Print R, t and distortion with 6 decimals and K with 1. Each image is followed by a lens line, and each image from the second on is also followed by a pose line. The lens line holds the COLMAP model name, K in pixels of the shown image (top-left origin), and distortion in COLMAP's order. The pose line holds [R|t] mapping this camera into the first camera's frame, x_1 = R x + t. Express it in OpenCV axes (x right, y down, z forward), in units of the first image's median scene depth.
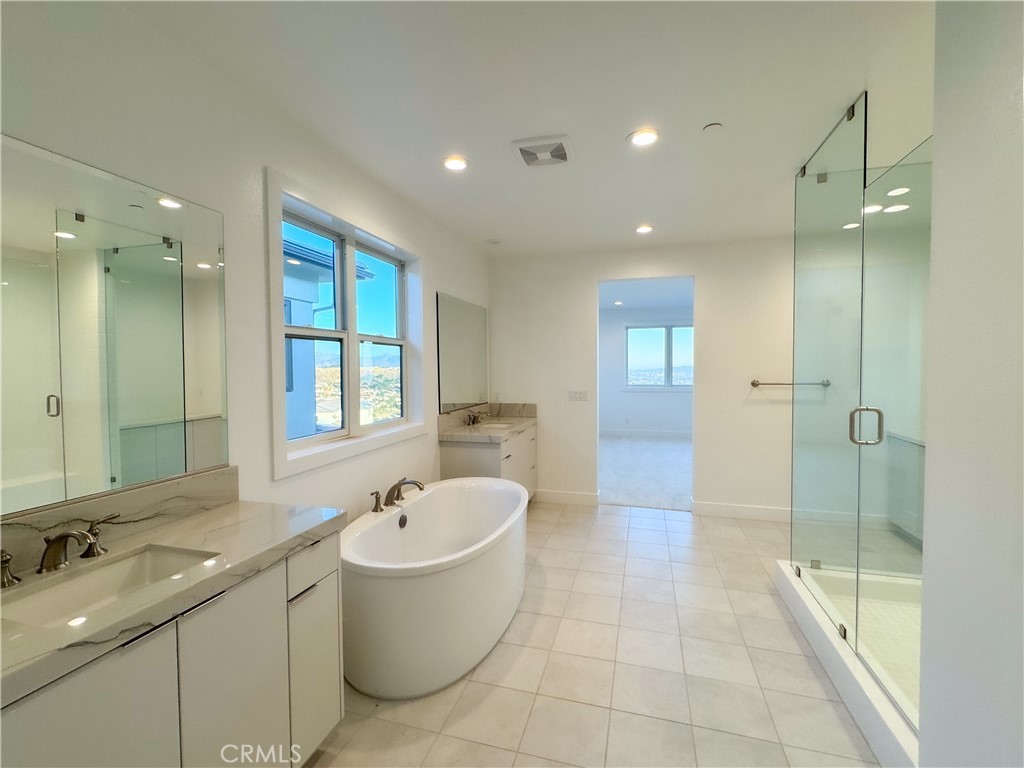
lens RADIAL K [[461.8, 0, 514.9], [0, 461.8, 382.1], [0, 0, 1]] dist [-0.000635, 0.002219]
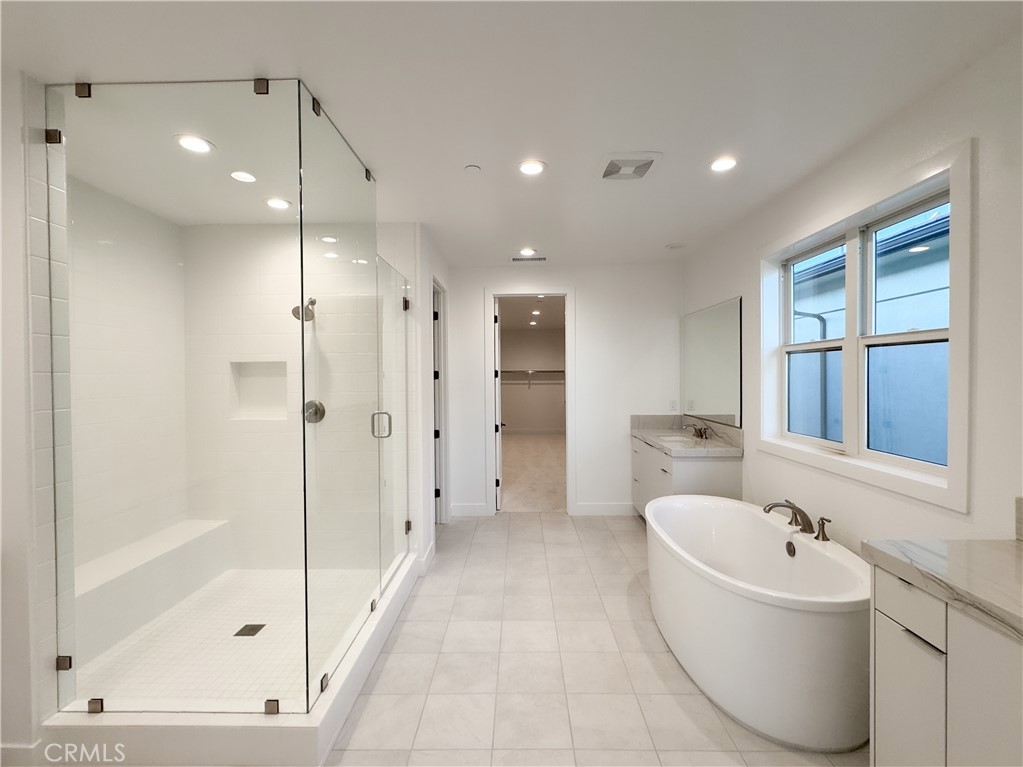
lens RADIAL K [[461.4, 0, 511.5], [0, 461.4, 379.0], [0, 0, 1]] dist [-0.000635, 0.002219]
pose [[-0.967717, 0.016148, -0.251520, 0.506963], [0.004315, 0.998861, 0.047529, -0.076273], [0.252001, 0.044909, -0.966684, 1.717278]]
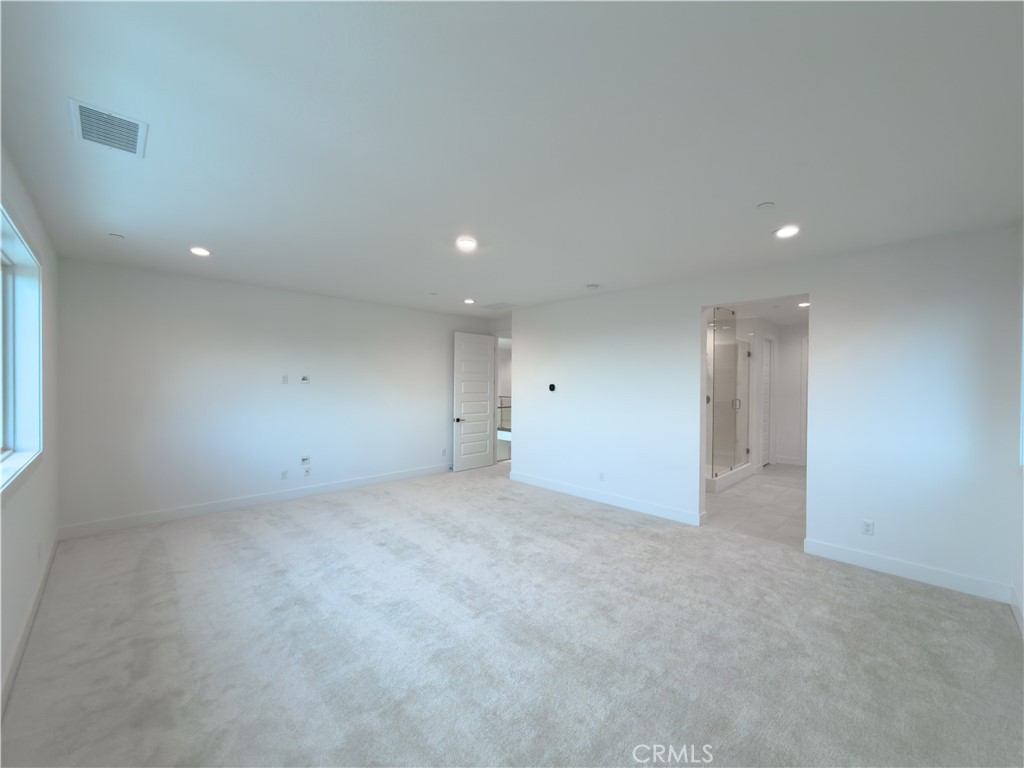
lens RADIAL K [[408.6, 0, 512.7], [0, 408.6, 384.8], [0, 0, 1]] dist [0.003252, 0.000609]
pose [[-0.868992, -0.005994, 0.494789, 0.485903], [0.014204, 0.999212, 0.037051, -0.137879], [-0.494621, 0.039225, -0.868223, 3.209864]]
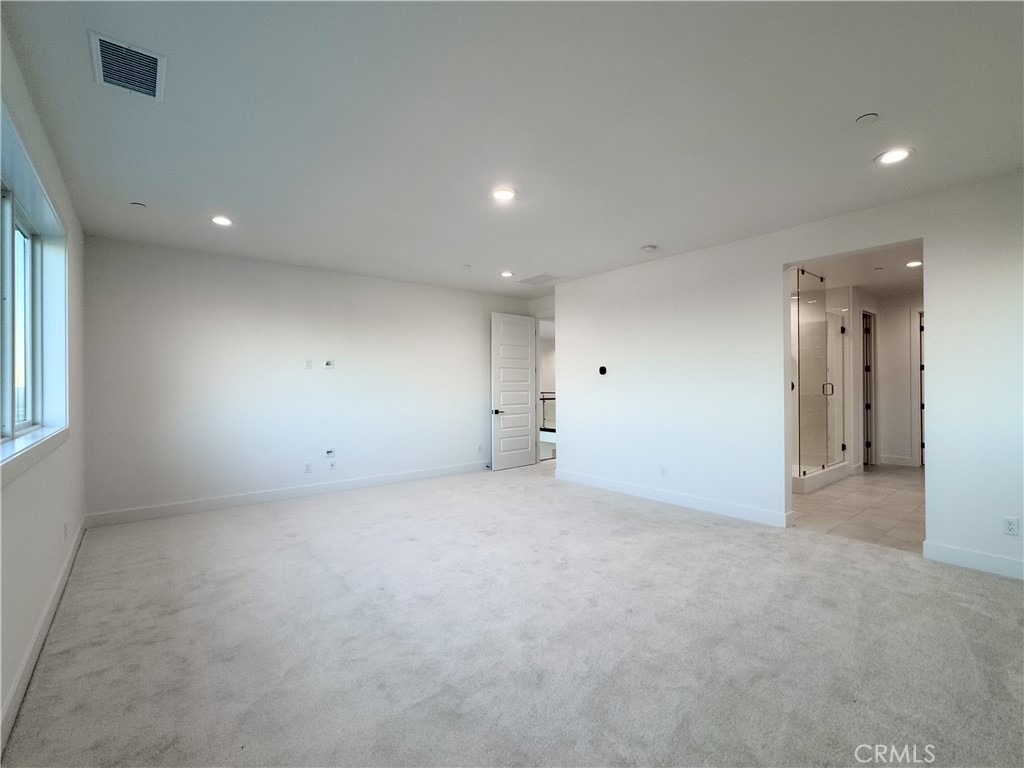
lens RADIAL K [[461.8, 0, 512.8], [0, 461.8, 378.8], [0, 0, 1]] dist [-0.000635, 0.002219]
pose [[-0.818990, 0.011384, 0.573695, 0.497760], [0.029424, 0.999321, 0.022175, -0.072280], [-0.573053, 0.035042, -0.818769, 3.202069]]
